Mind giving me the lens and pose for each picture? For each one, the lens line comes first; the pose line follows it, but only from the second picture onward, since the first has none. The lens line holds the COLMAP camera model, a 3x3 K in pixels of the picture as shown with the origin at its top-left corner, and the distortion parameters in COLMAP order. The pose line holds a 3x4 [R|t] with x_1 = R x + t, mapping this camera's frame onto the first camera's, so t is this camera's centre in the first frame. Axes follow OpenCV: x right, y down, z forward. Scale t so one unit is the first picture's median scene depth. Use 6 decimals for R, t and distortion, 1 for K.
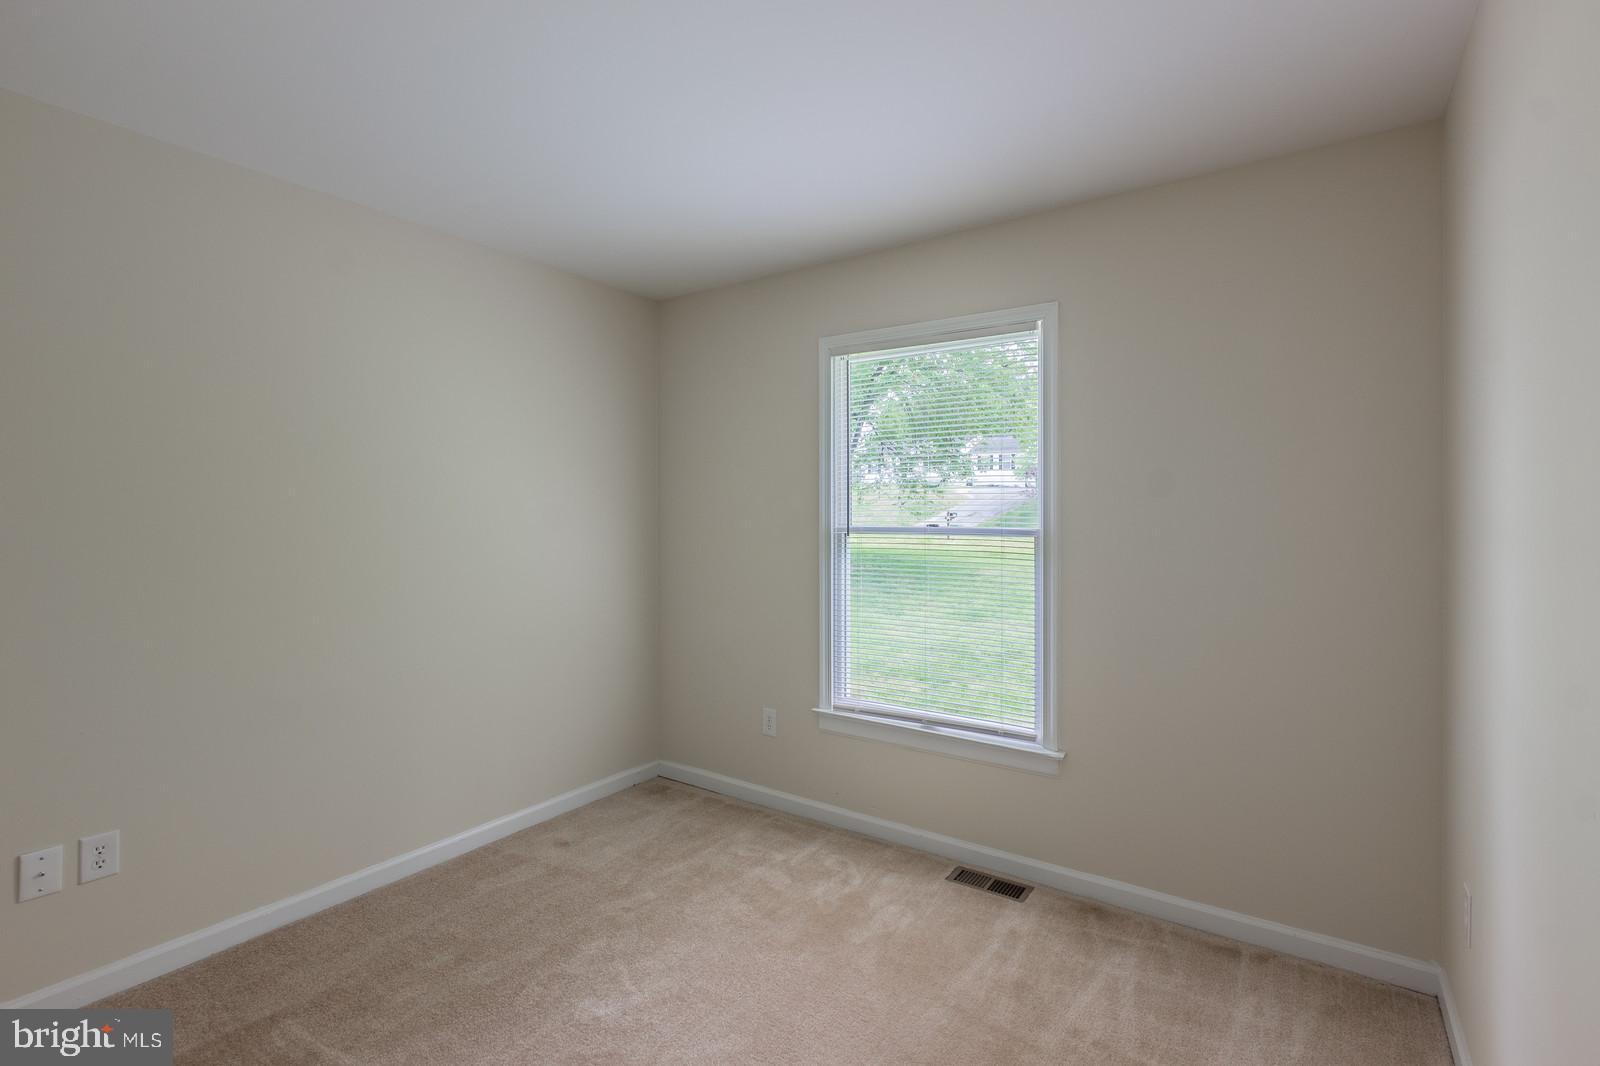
lens RADIAL K [[739.0, 0, 812.7], [0, 739.0, 527.8], [0, 0, 1]] dist [0.005331, -0.000636]
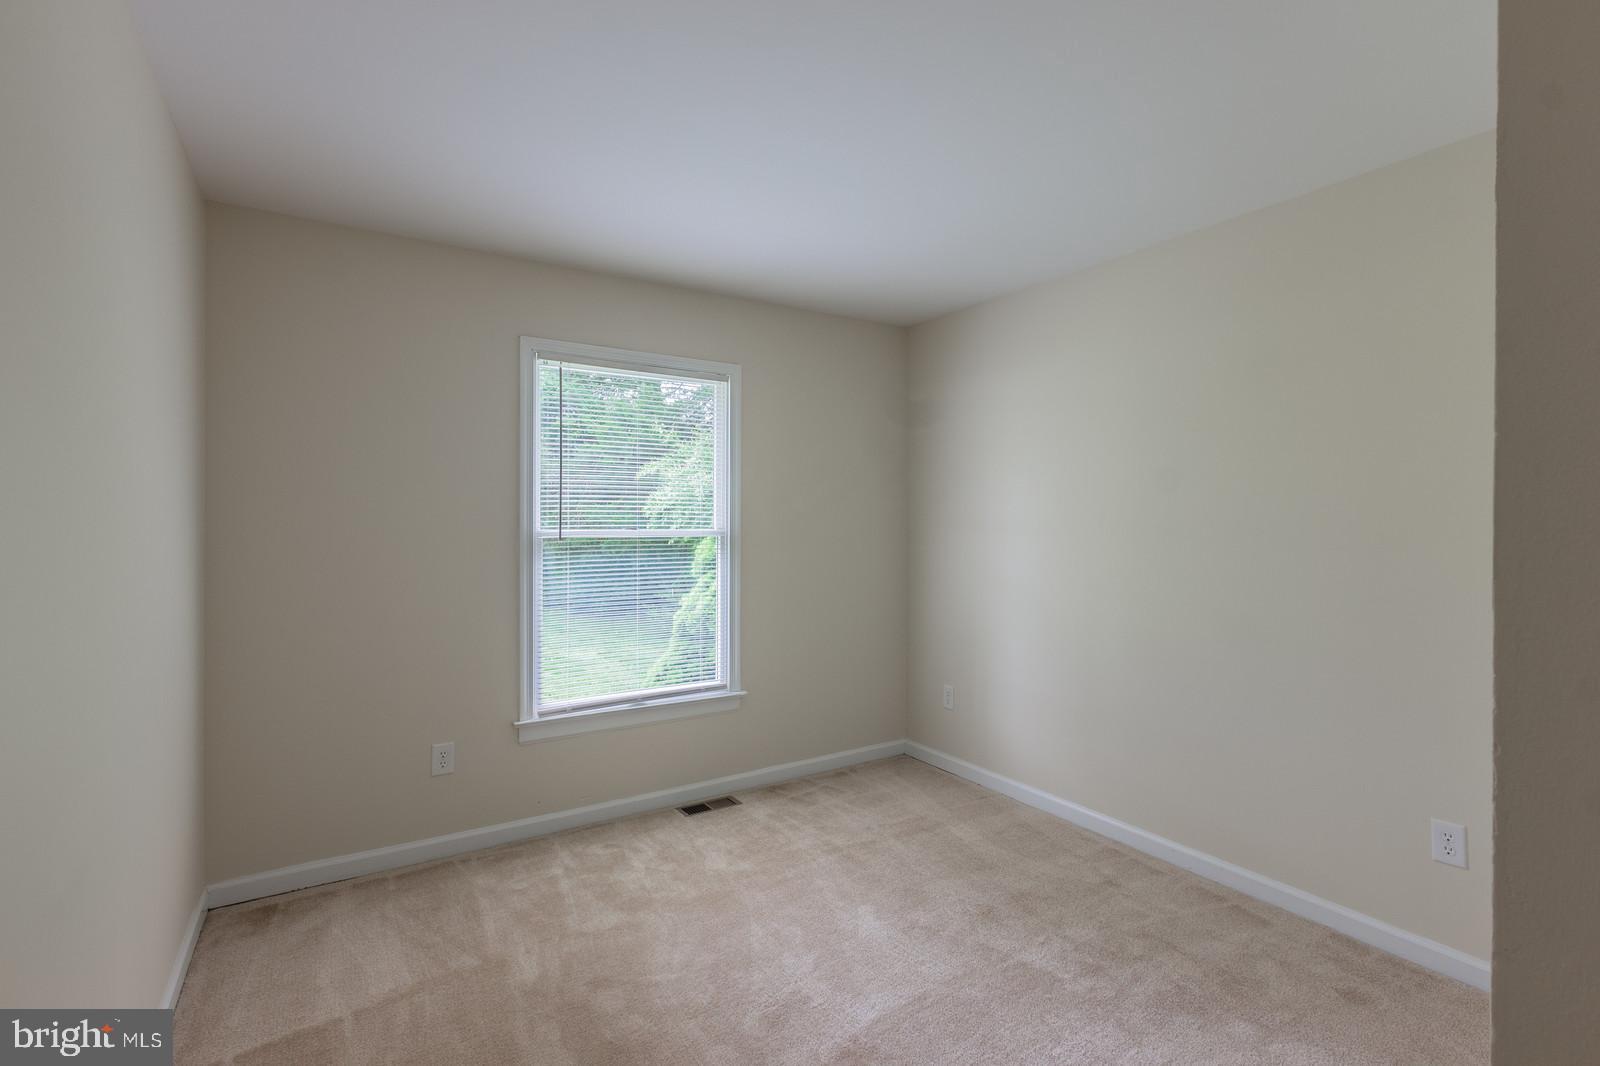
lens RADIAL K [[739.0, 0, 832.5], [0, 739.0, 528.7], [0, 0, 1]] dist [0.005331, -0.000636]
pose [[0.366691, -0.007372, 0.930313, -0.836876], [0.013453, 0.999906, 0.002620, -0.002162], [-0.930245, 0.011555, 0.366756, 0.308141]]
